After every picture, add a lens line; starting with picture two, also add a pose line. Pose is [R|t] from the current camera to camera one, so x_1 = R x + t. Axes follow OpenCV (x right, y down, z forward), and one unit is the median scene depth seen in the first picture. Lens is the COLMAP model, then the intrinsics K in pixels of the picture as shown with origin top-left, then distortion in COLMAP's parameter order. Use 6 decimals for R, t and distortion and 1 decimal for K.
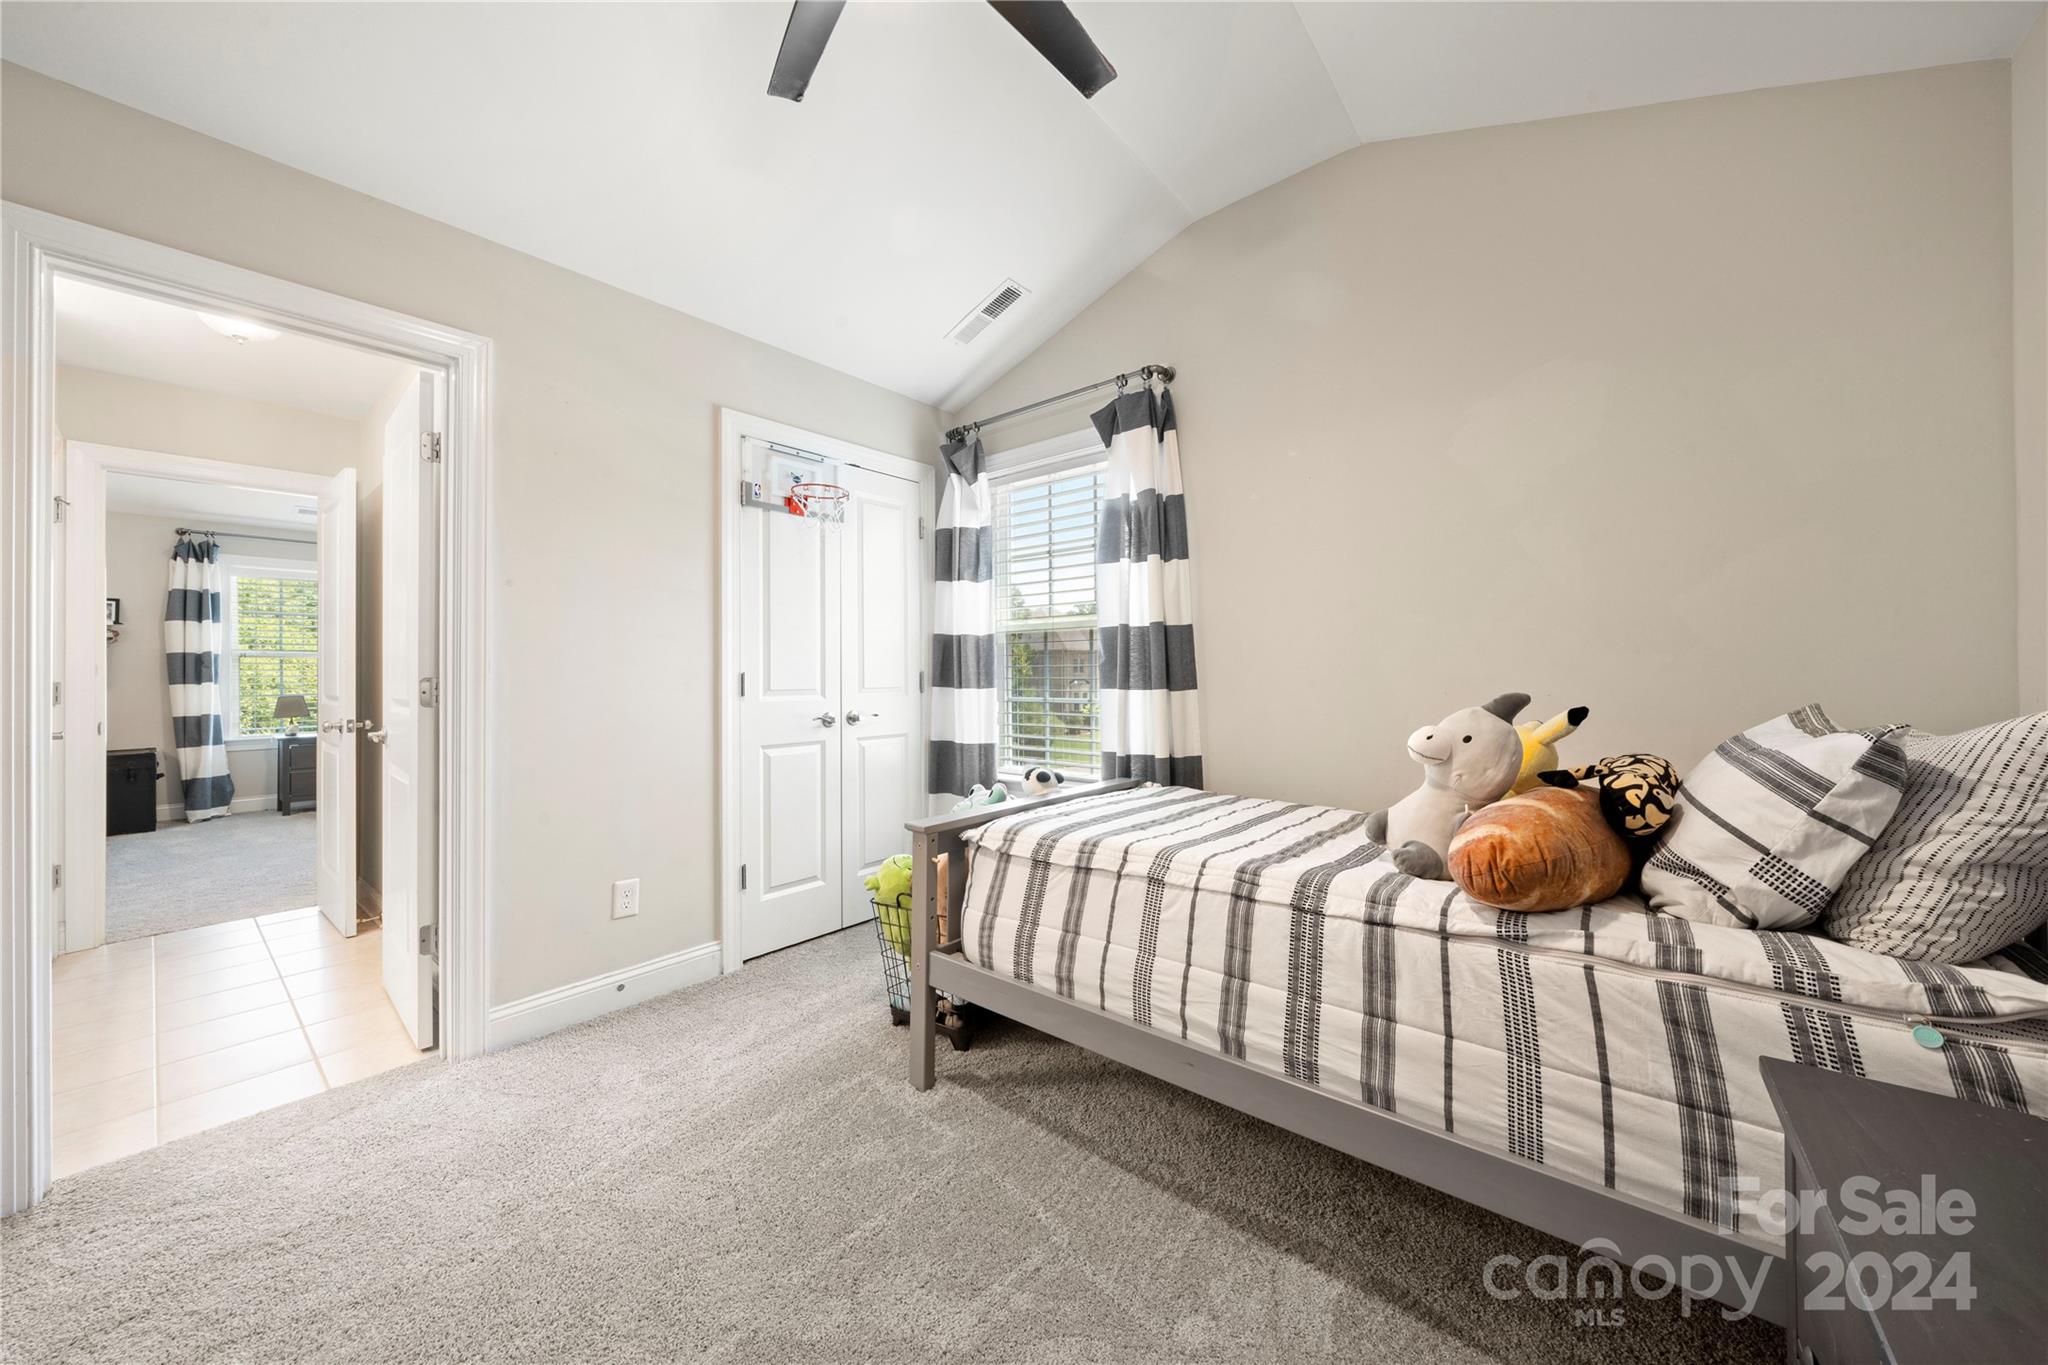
lens RADIAL K [[709.5, 0, 1026.8], [0, 709.5, 690.9], [0, 0, 1]] dist [-0.000678, -0.000007]
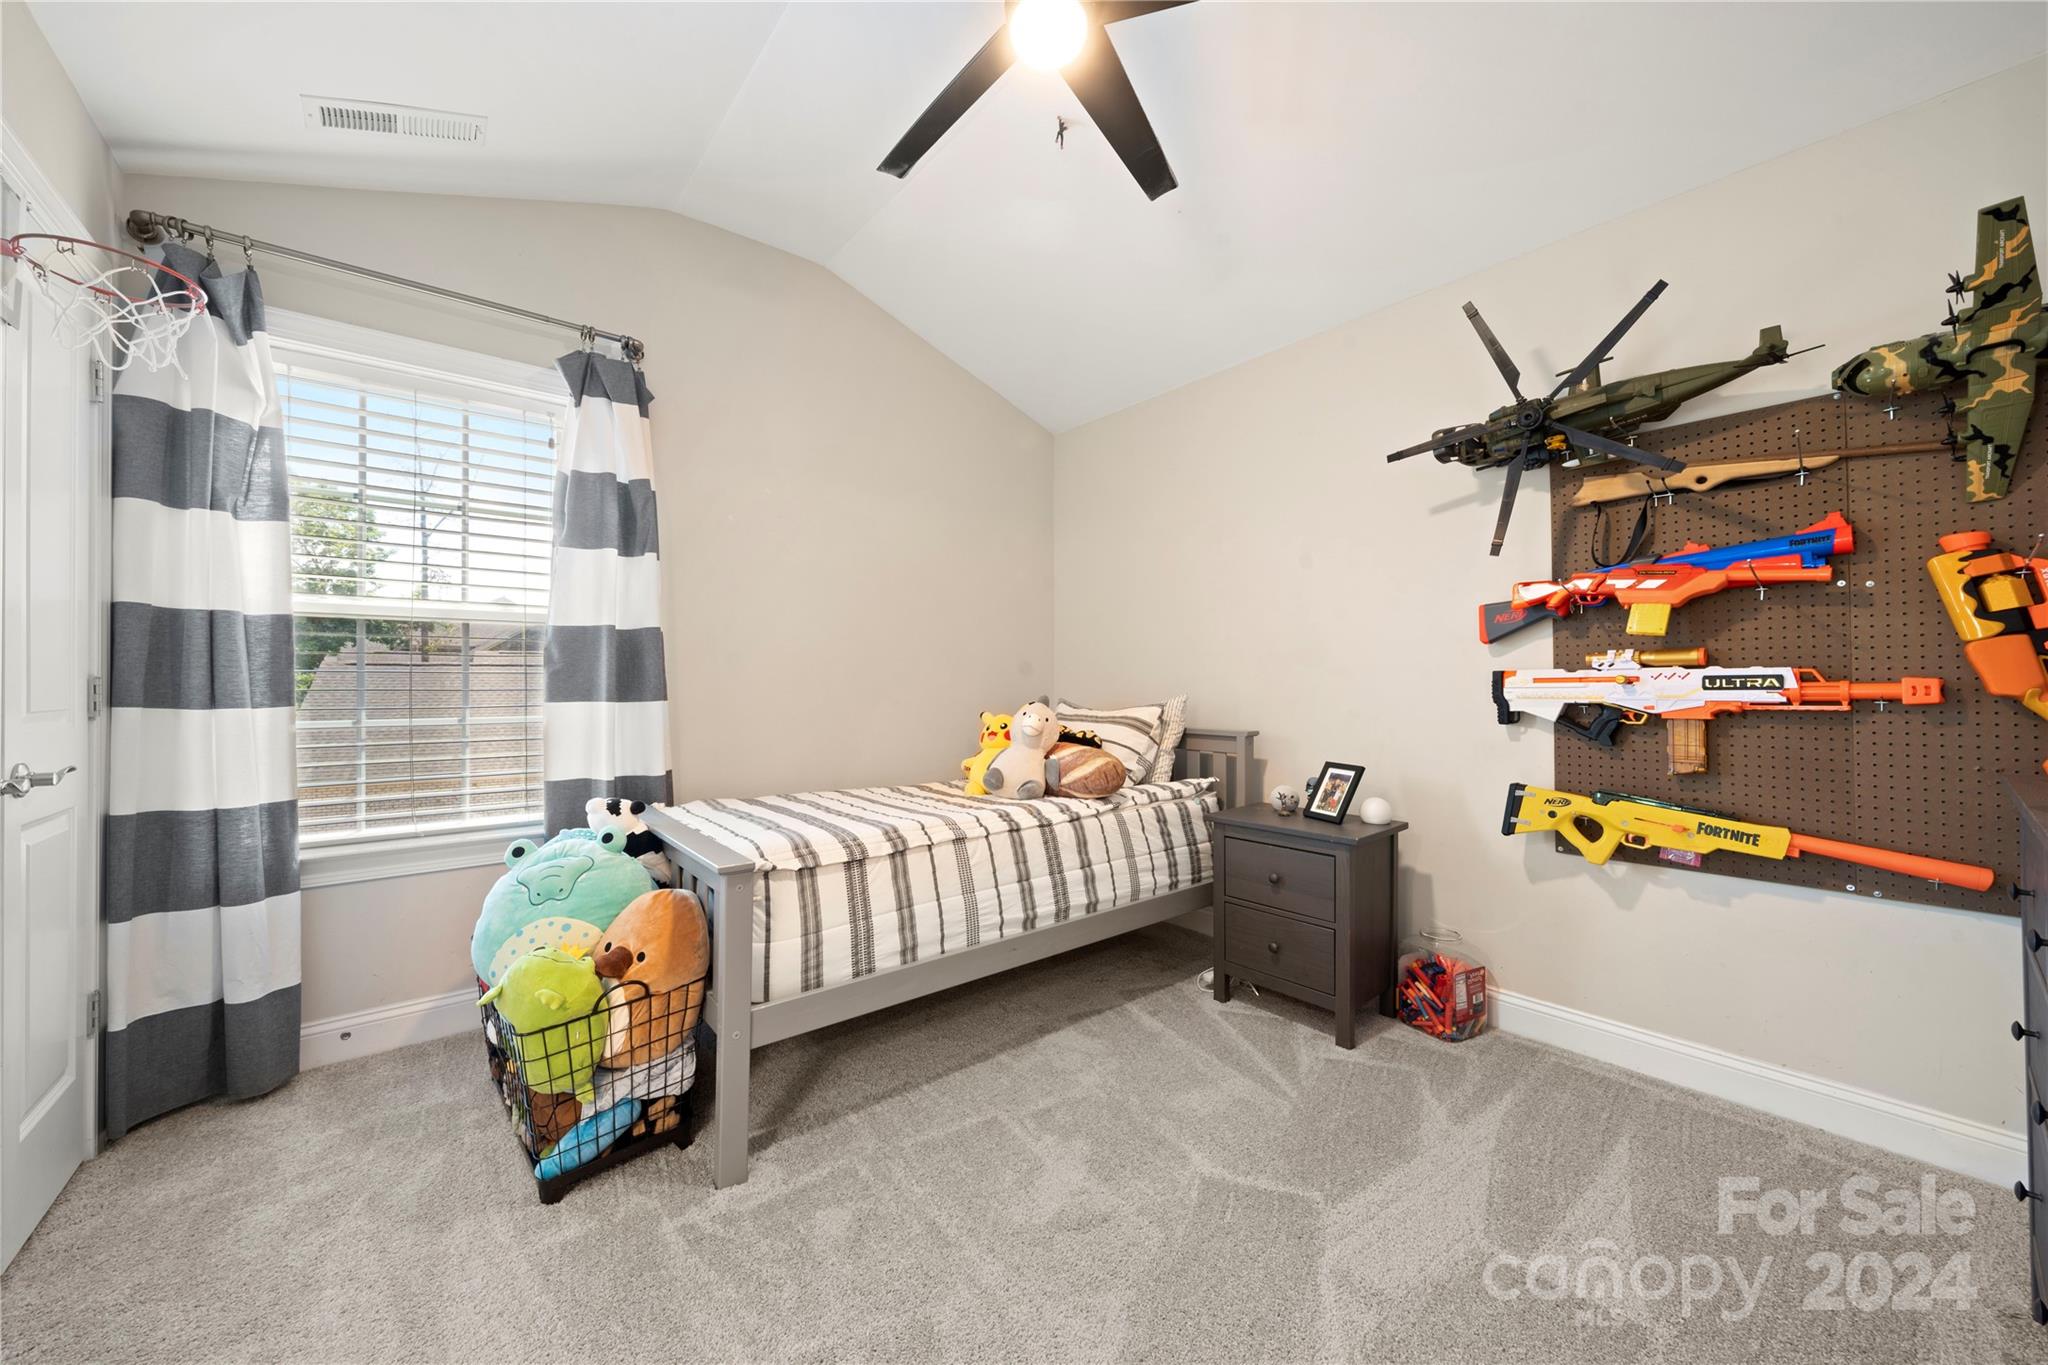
lens RADIAL K [[742.5, 0, 1030.6], [0, 742.5, 686.1], [0, 0, 1]] dist [0.001501, 0.000076]
pose [[0.186880, -0.001999, 0.982381, -1.017957], [0.018663, 0.999825, -0.001516, -0.014033], [-0.982205, 0.018617, 0.186885, 0.530652]]
